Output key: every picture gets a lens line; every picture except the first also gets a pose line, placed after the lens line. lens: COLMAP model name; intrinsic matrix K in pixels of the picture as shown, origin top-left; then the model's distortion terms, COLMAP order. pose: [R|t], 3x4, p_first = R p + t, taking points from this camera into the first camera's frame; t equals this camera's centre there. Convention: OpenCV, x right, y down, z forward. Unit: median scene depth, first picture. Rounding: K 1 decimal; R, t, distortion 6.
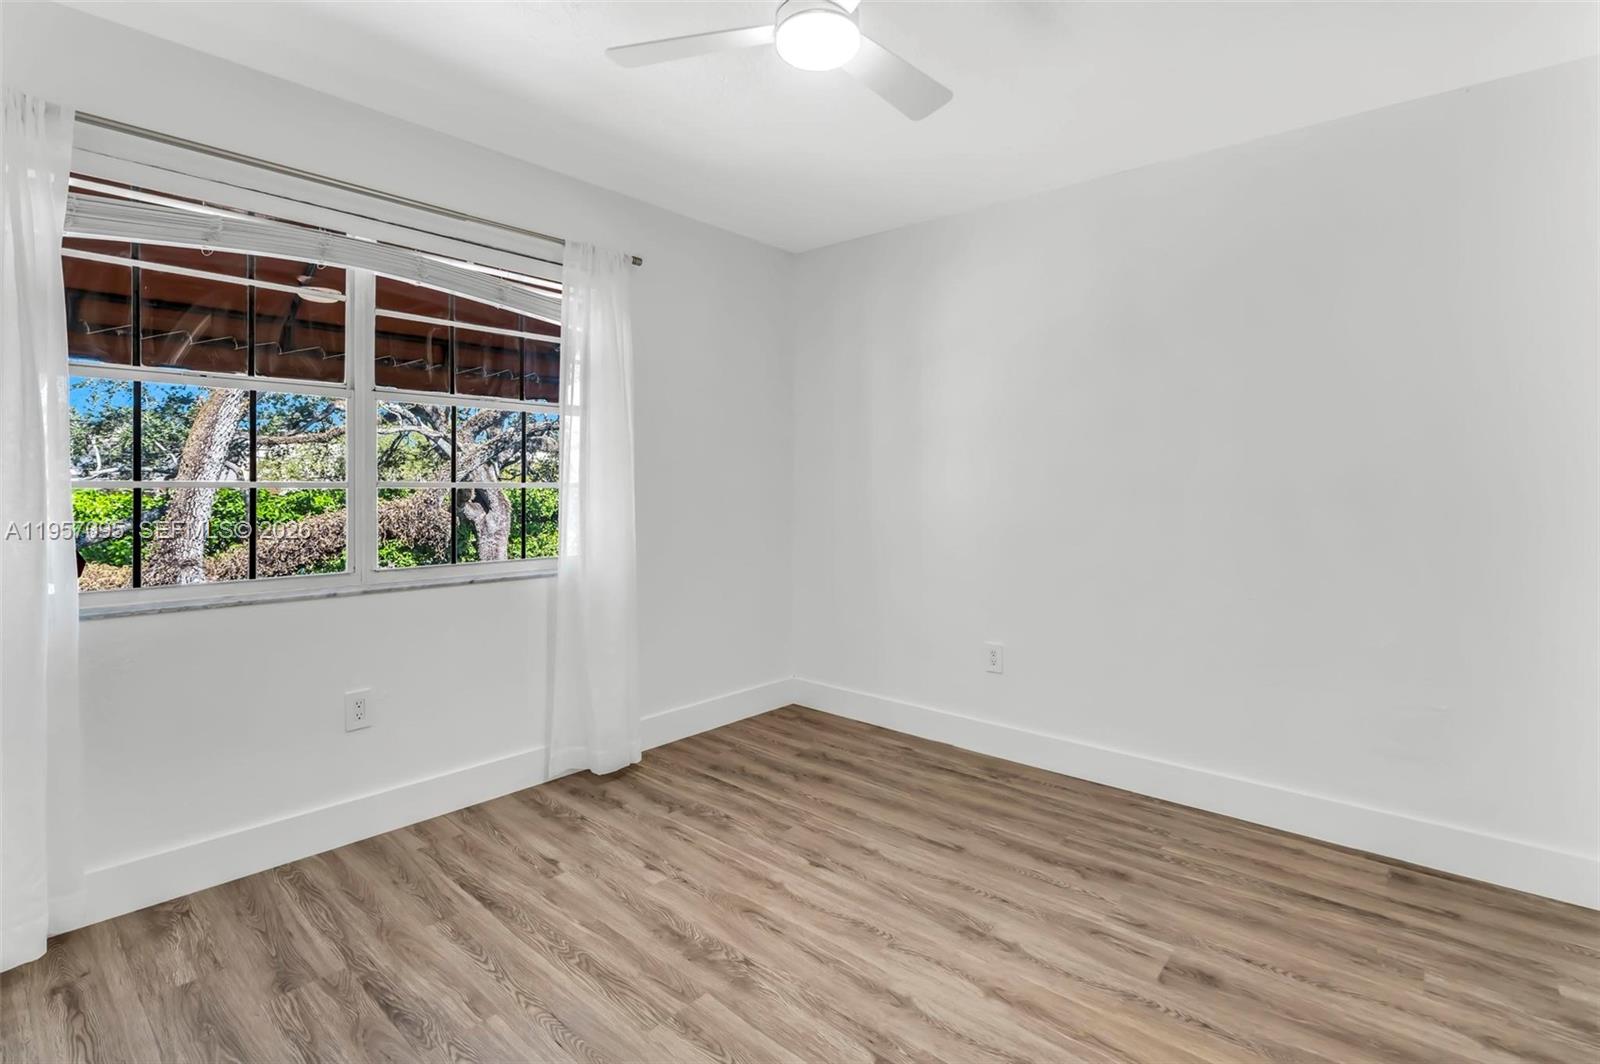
lens RADIAL K [[769.5, 0, 801.6], [0, 769.5, 471.0], [0, 0, 1]] dist [-0.010668, 0.000559]
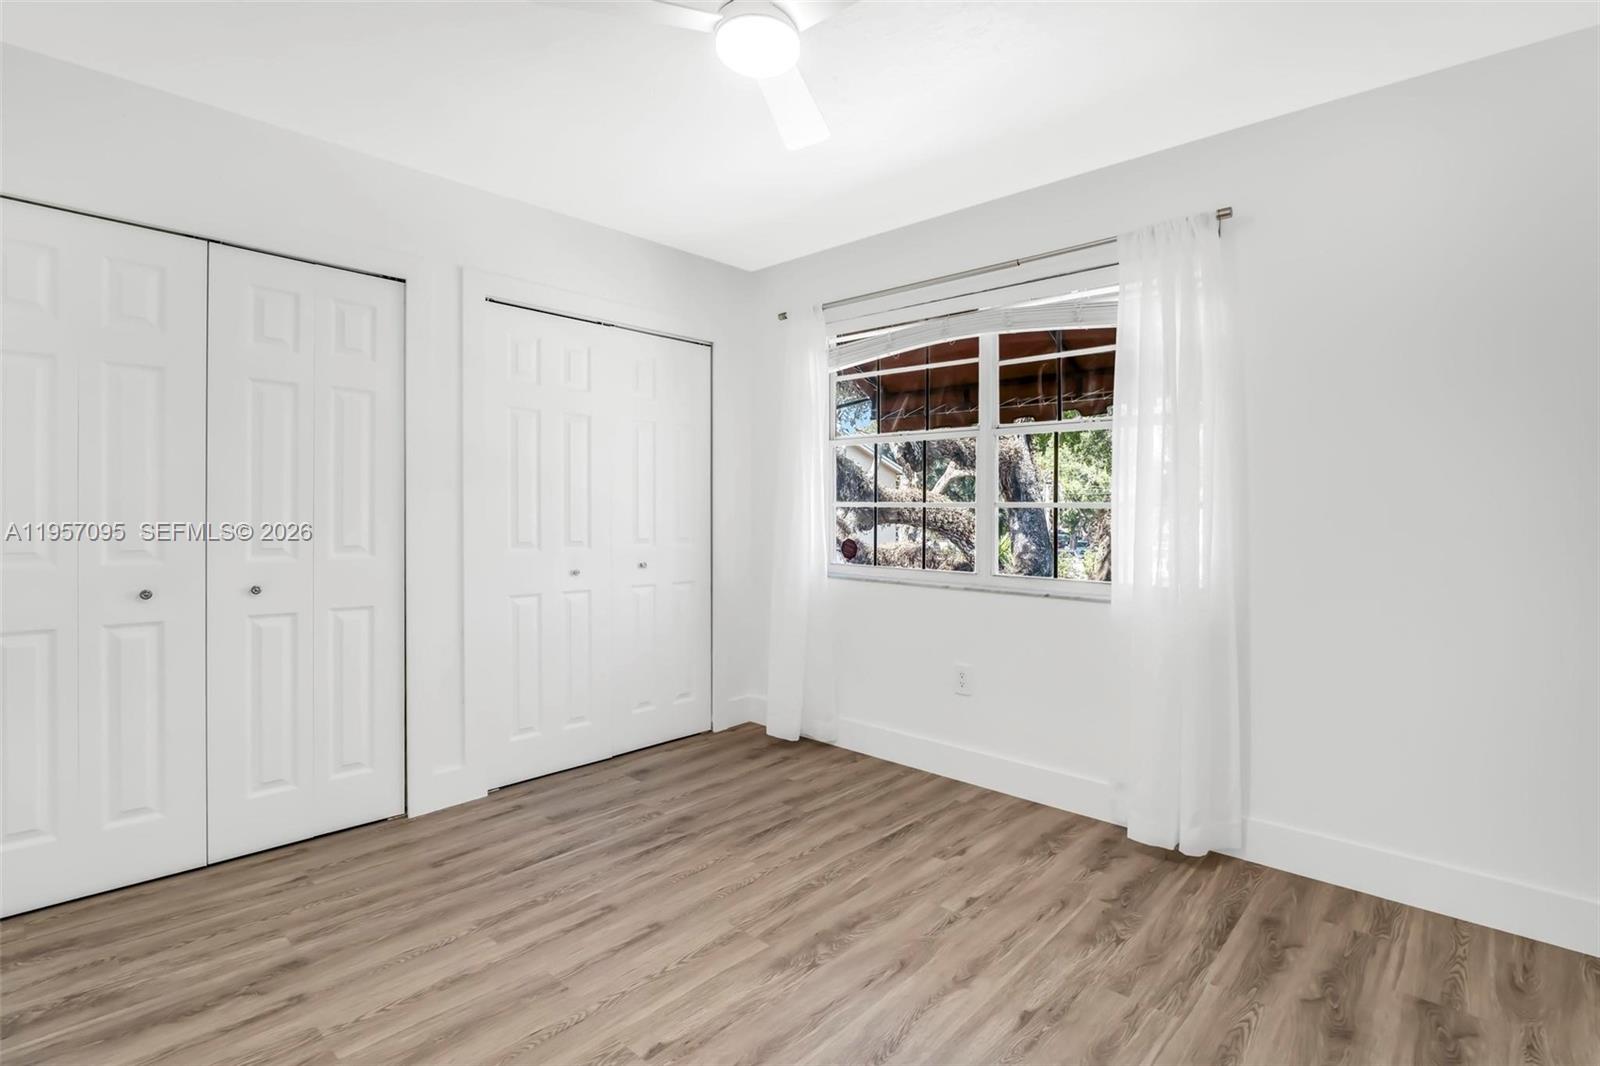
lens RADIAL K [[764.3, 0, 806.8], [0, 764.3, 503.4], [0, 0, 1]] dist [-0.014886, 0.000648]
pose [[-0.021495, -0.013288, -0.999681, 0.713621], [0.005239, 0.999896, -0.013404, 0.032397], [0.999755, -0.005525, -0.021423, 0.769649]]
